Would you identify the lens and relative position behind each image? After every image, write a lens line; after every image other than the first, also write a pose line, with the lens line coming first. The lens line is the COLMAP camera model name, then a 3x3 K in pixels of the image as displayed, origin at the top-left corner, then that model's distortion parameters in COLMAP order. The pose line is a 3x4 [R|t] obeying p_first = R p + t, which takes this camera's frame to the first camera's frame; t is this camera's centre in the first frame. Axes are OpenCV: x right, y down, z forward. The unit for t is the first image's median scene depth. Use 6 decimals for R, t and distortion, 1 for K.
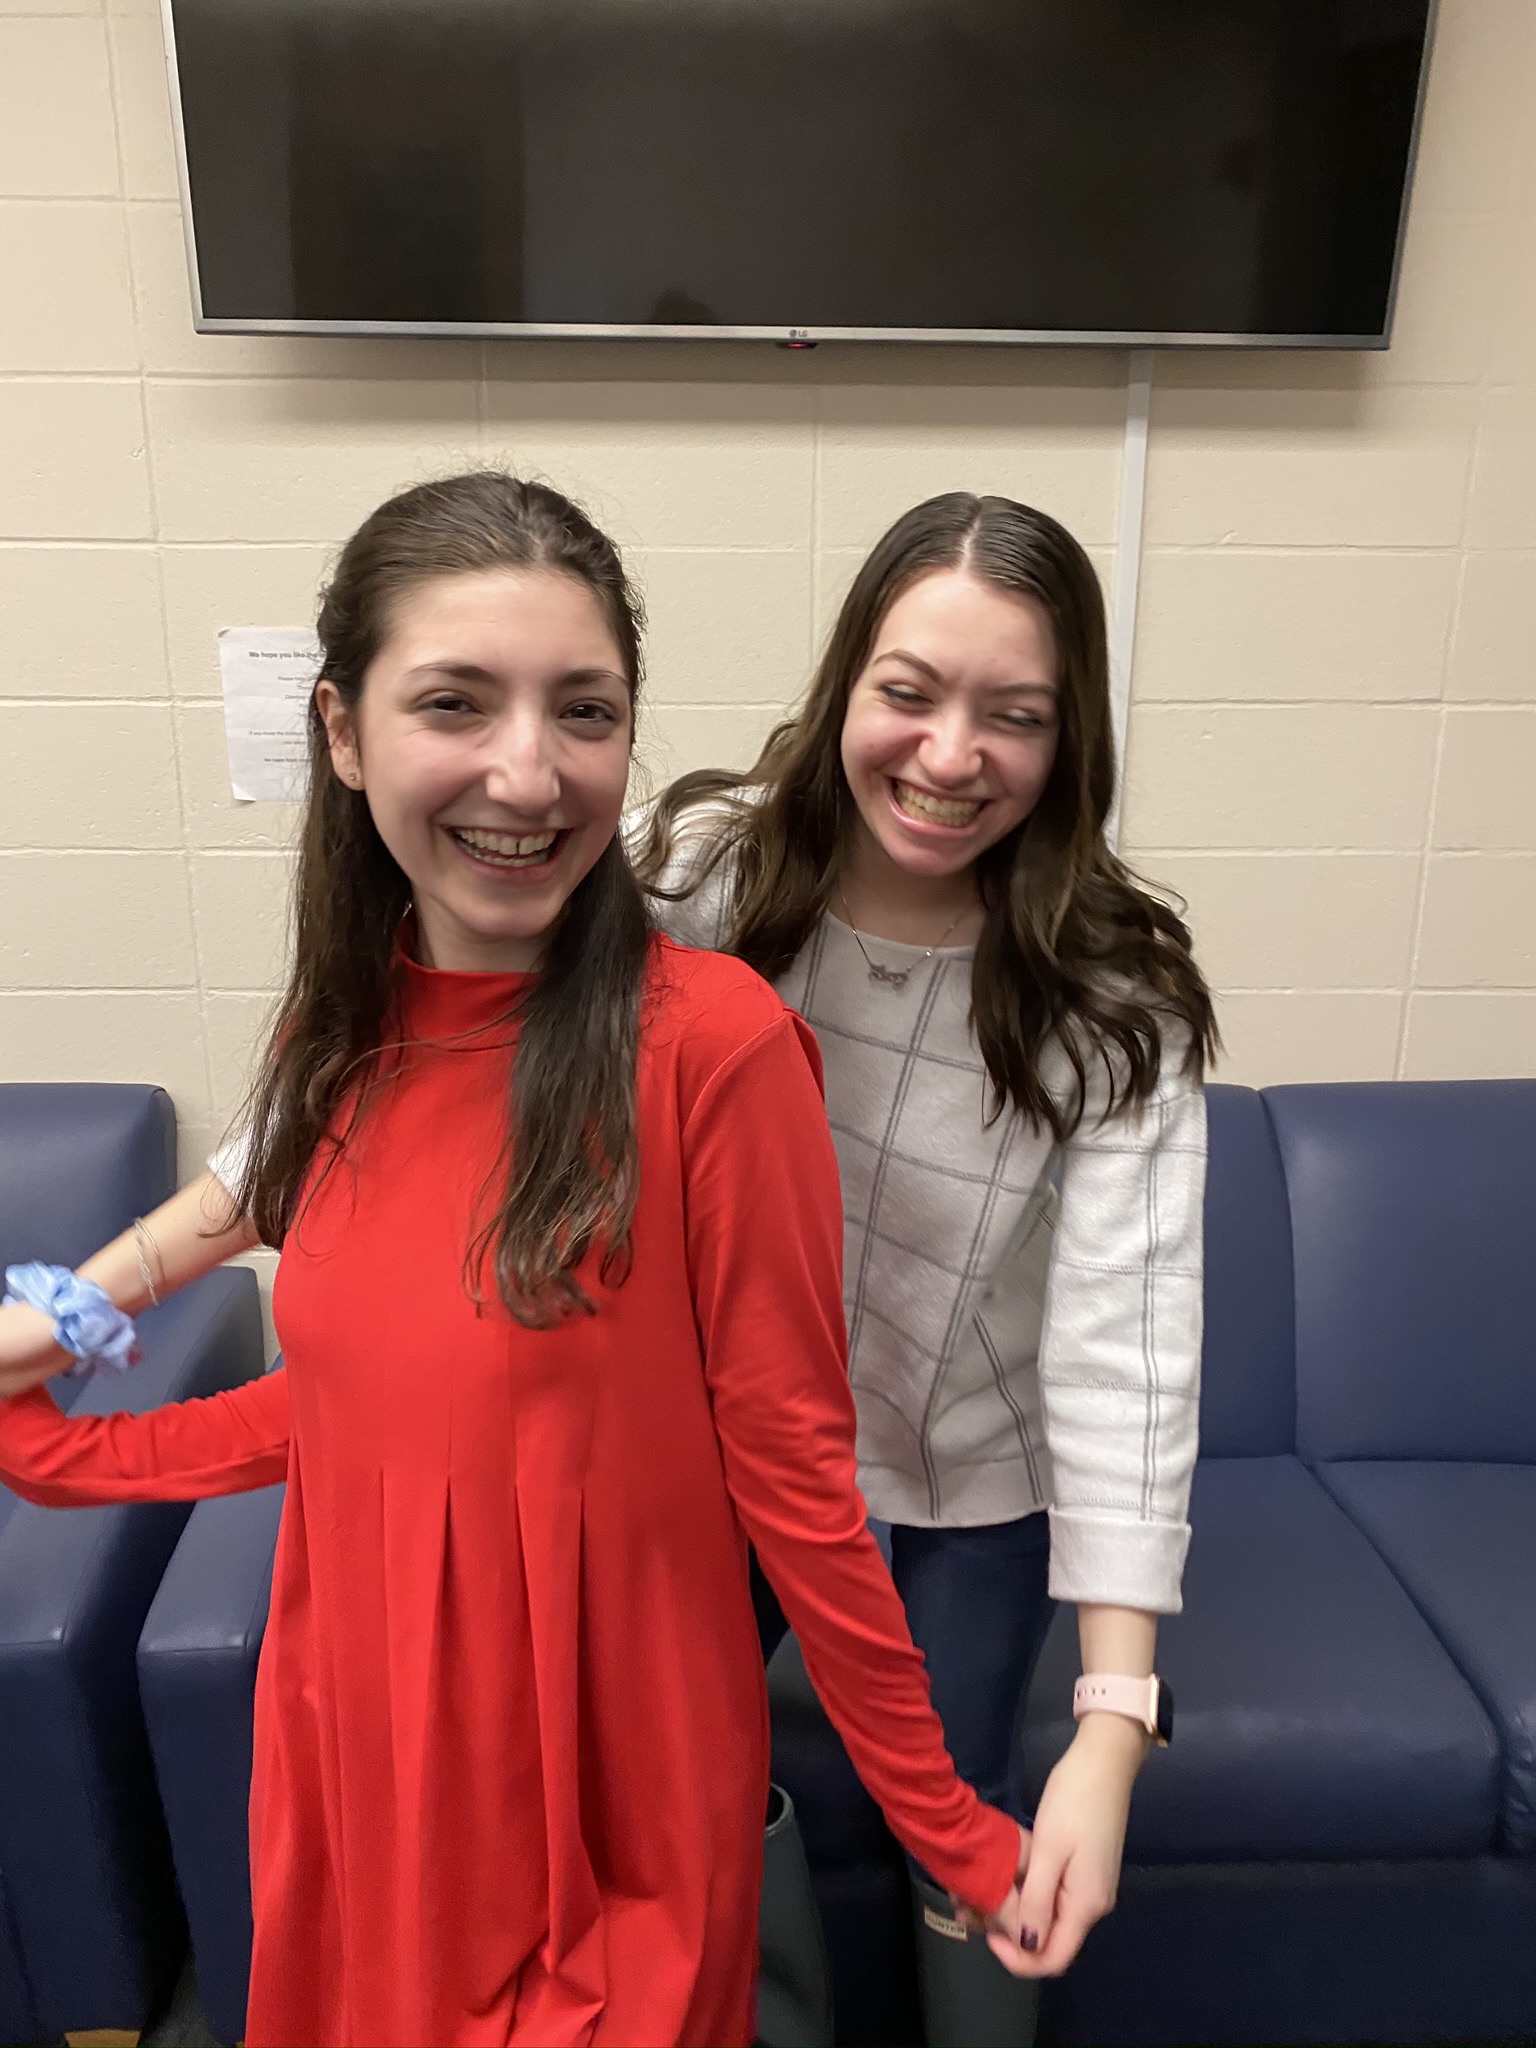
lens RADIAL K [[1639.5, 0, 743.4], [0, 1639.5, 1027.9], [0, 0, 1]] dist [-0.007977, -0.002532]
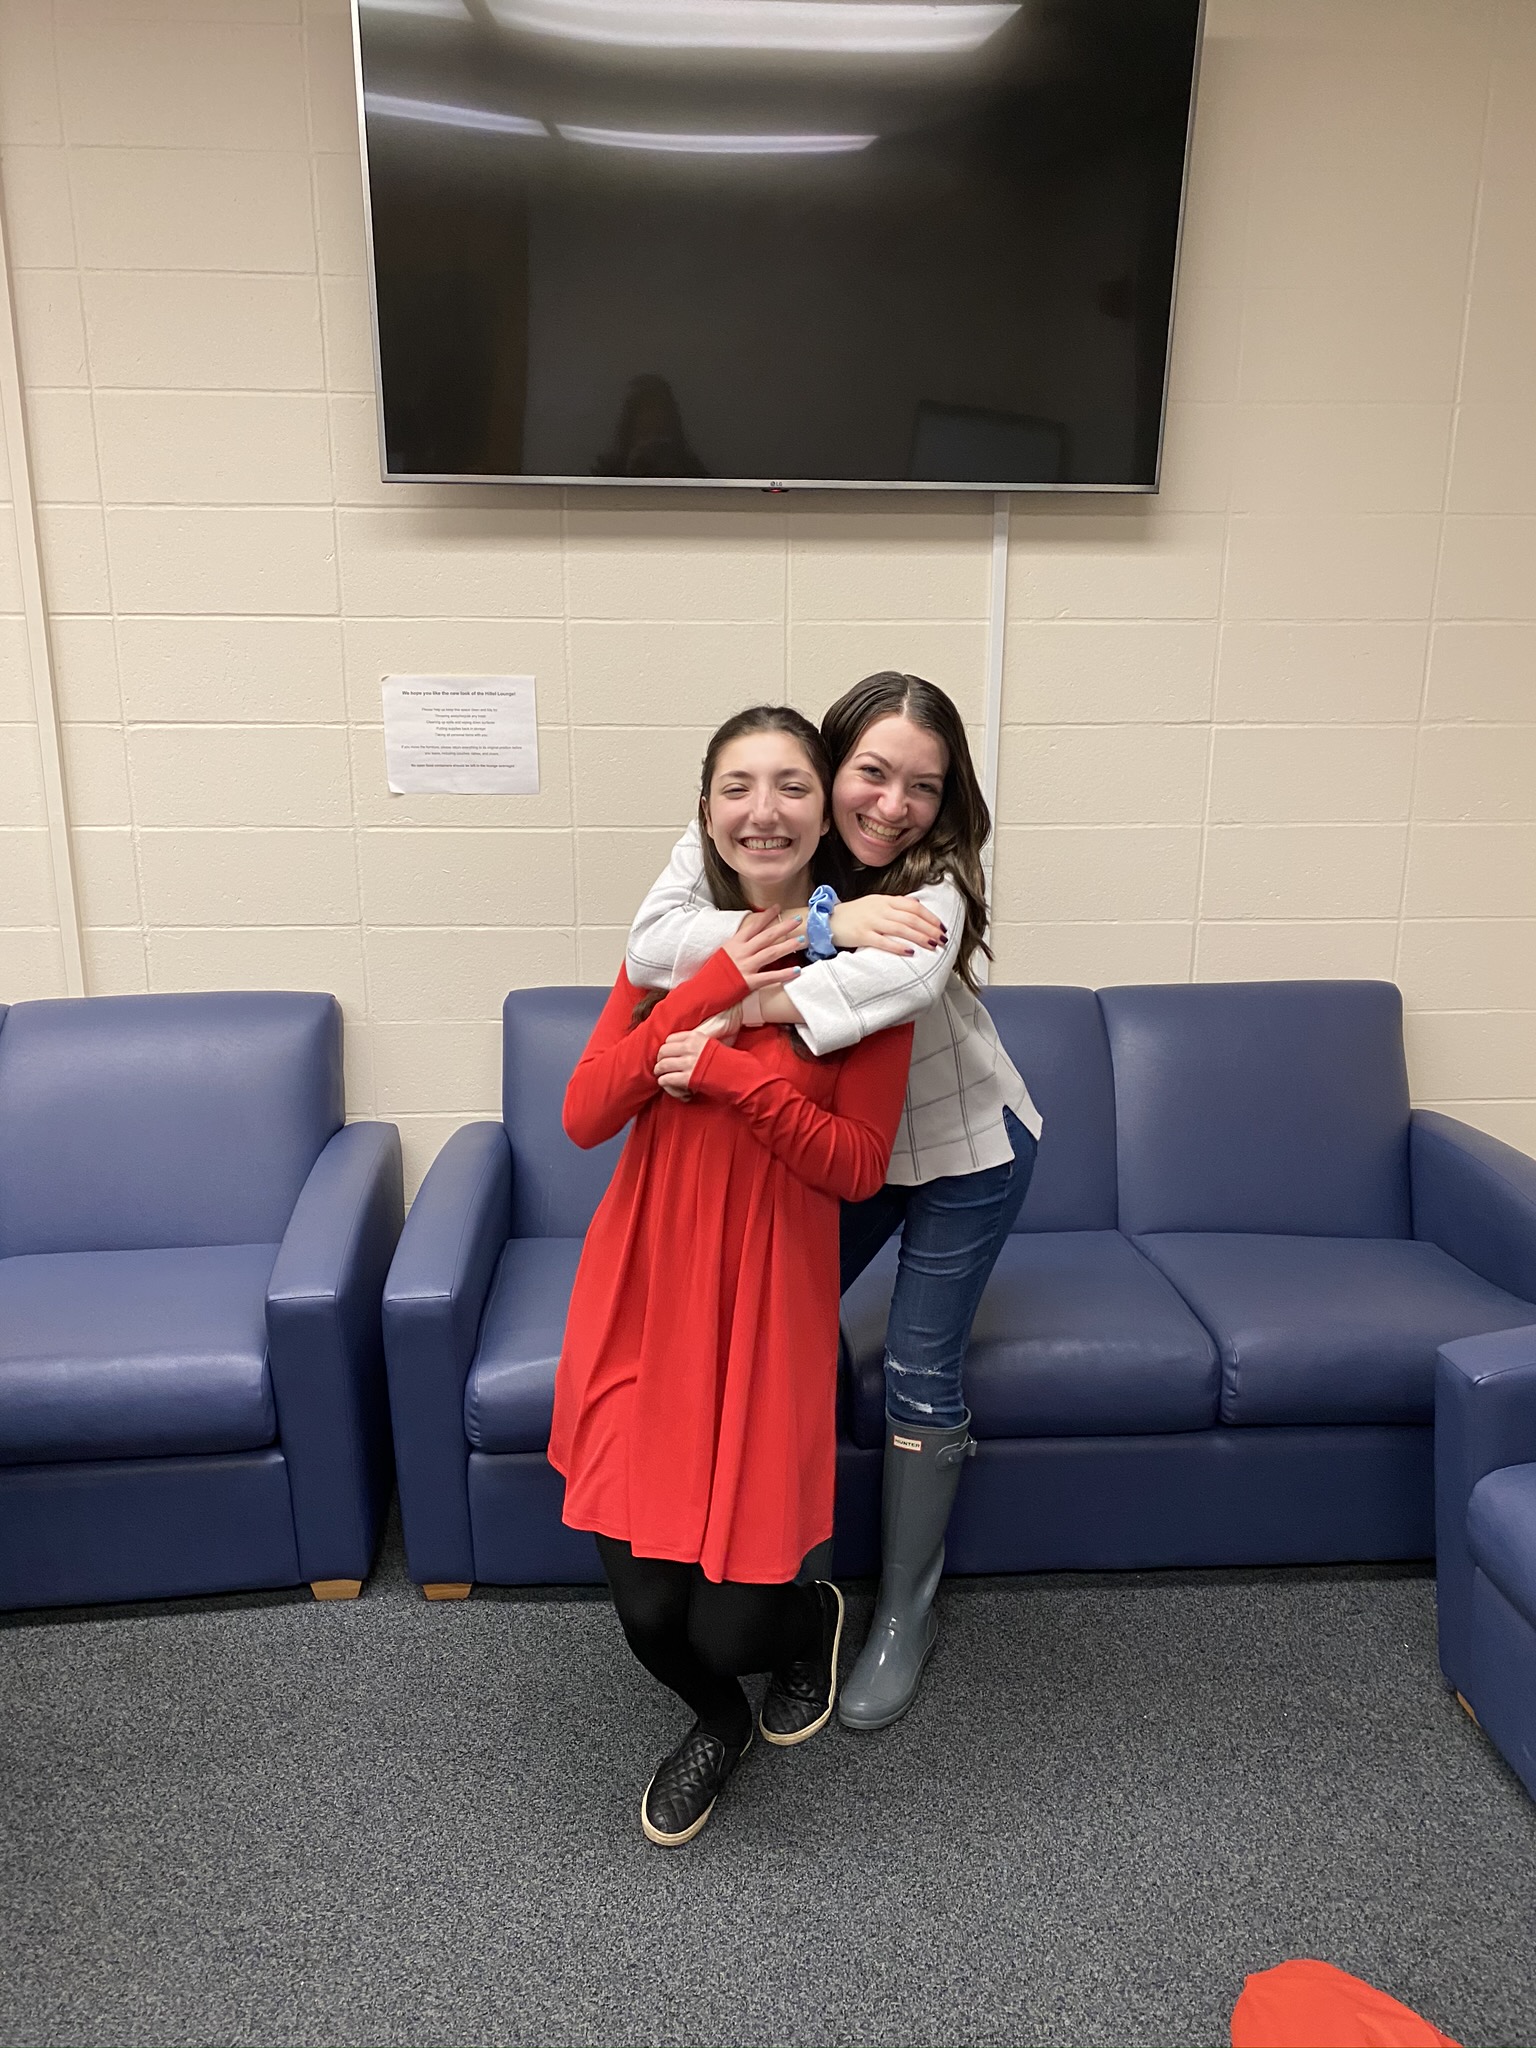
lens RADIAL K [[1639.5, 0, 763.8], [0, 1639.5, 1032.1], [0, 0, 1]] dist [-0.007977, -0.002532]
pose [[0.999339, -0.009368, 0.035126, -0.033762], [0.010127, 0.999718, -0.021500, 0.113089], [-0.034914, 0.021842, 0.999152, -0.481585]]
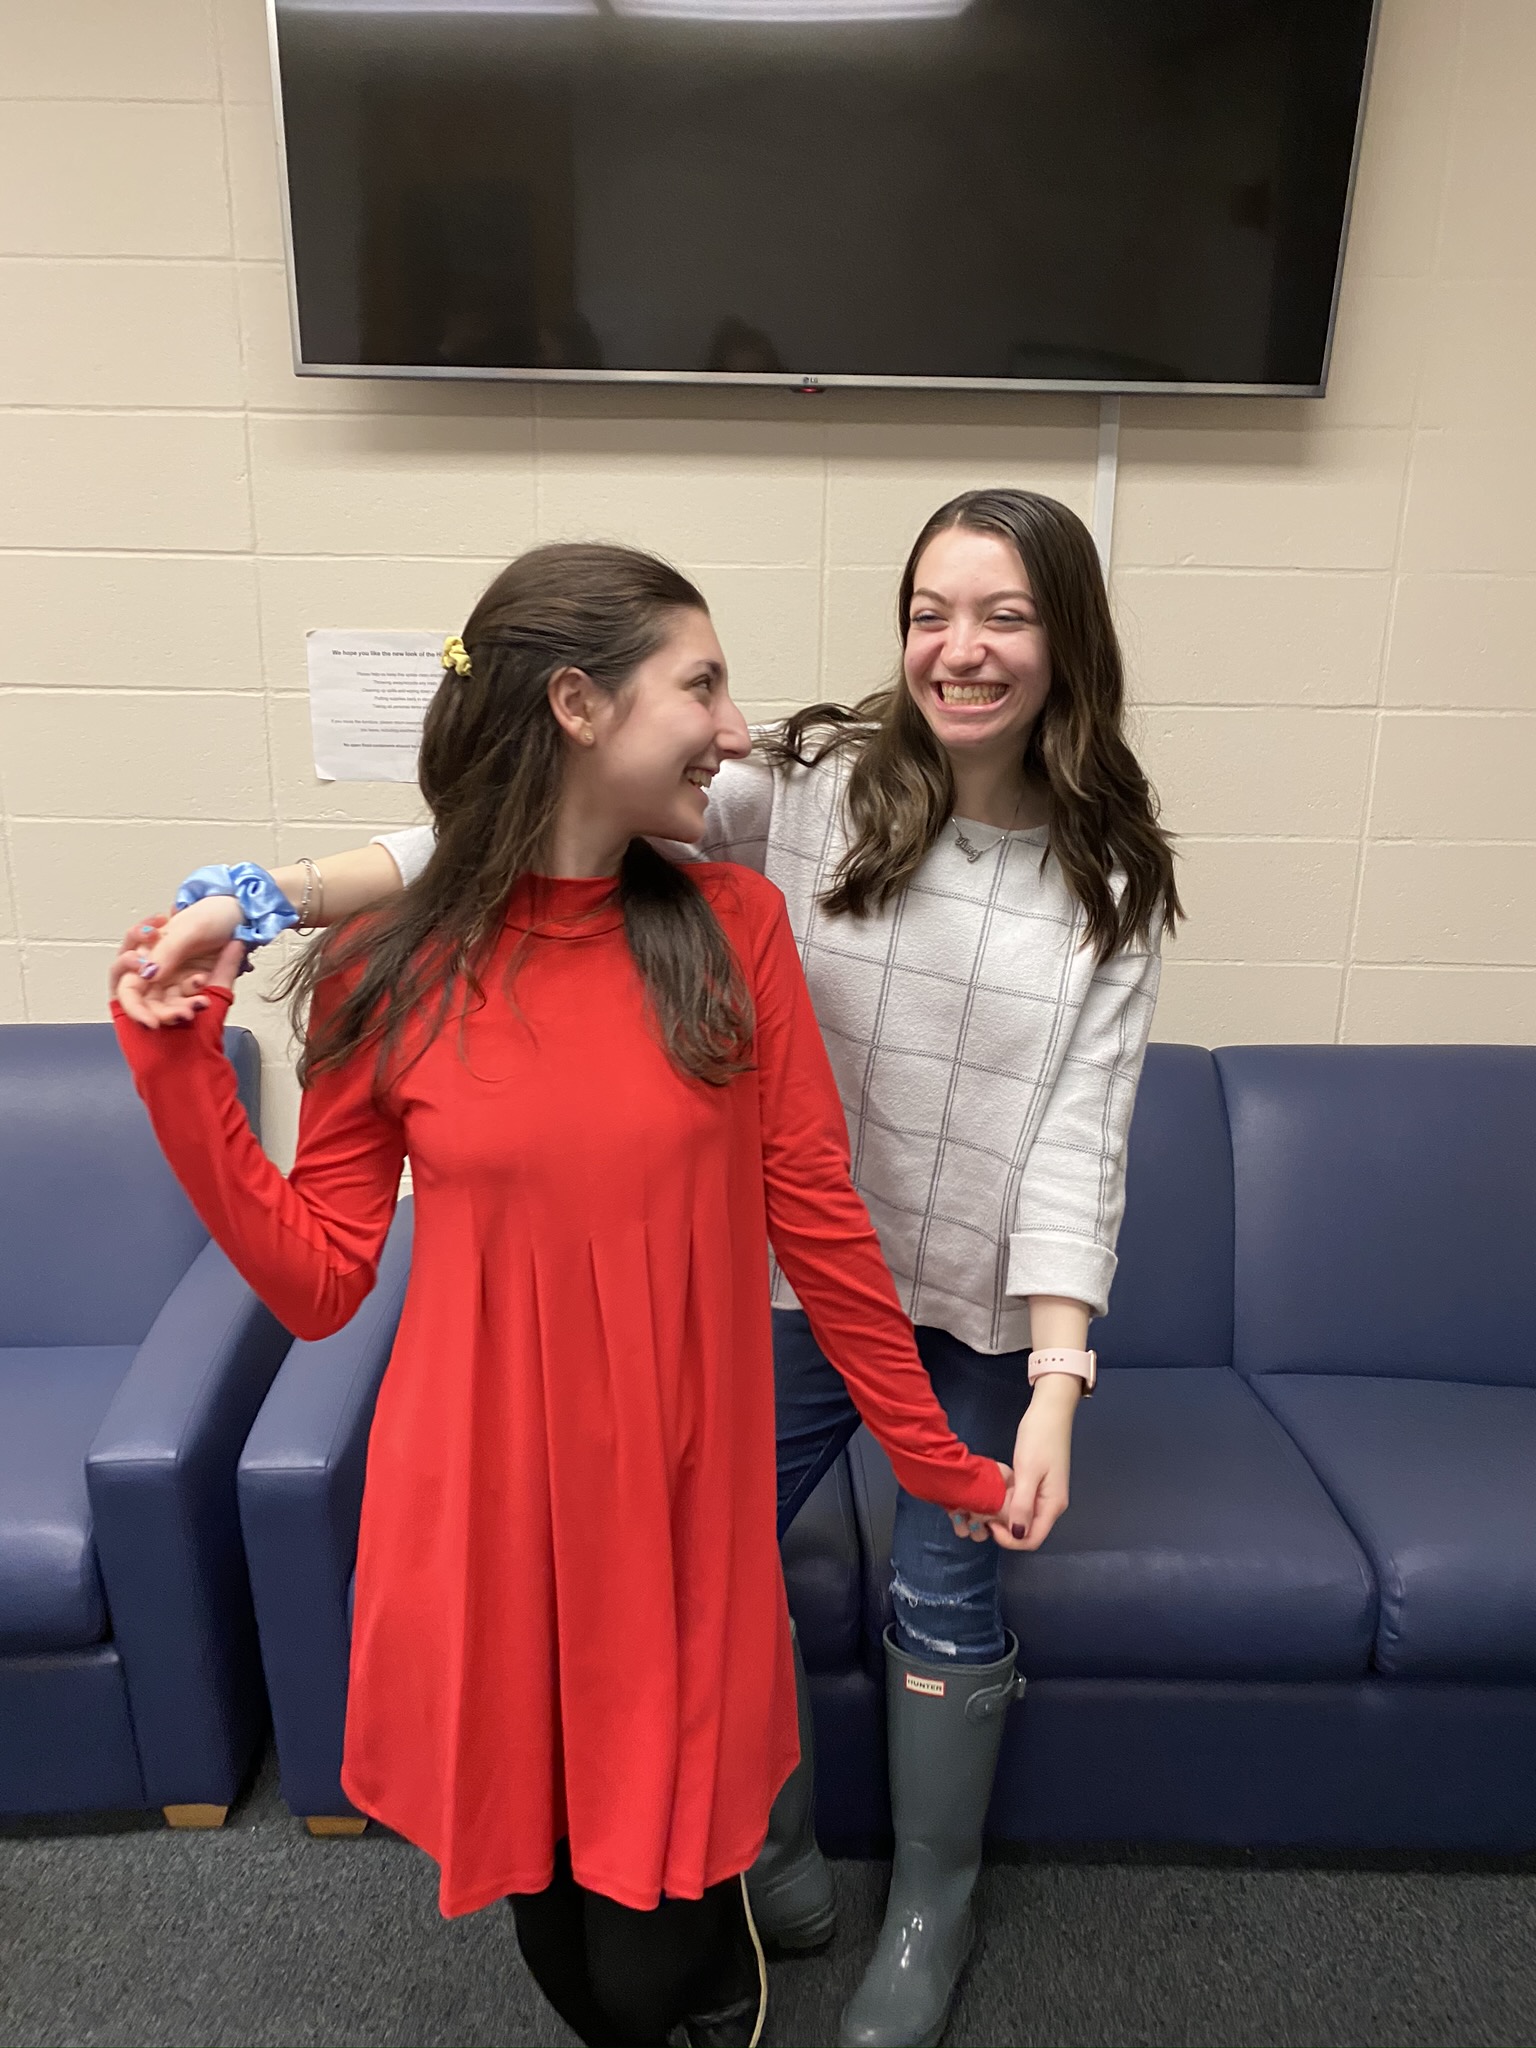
lens RADIAL K [[1639.5, 0, 740.7], [0, 1639.5, 1052.4], [0, 0, 1]] dist [-0.007977, -0.002532]
pose [[0.999482, 0.018375, -0.026426, 0.021759], [-0.018246, 0.999820, 0.005117, 0.043509], [0.026515, -0.004632, 0.999638, -0.150519]]
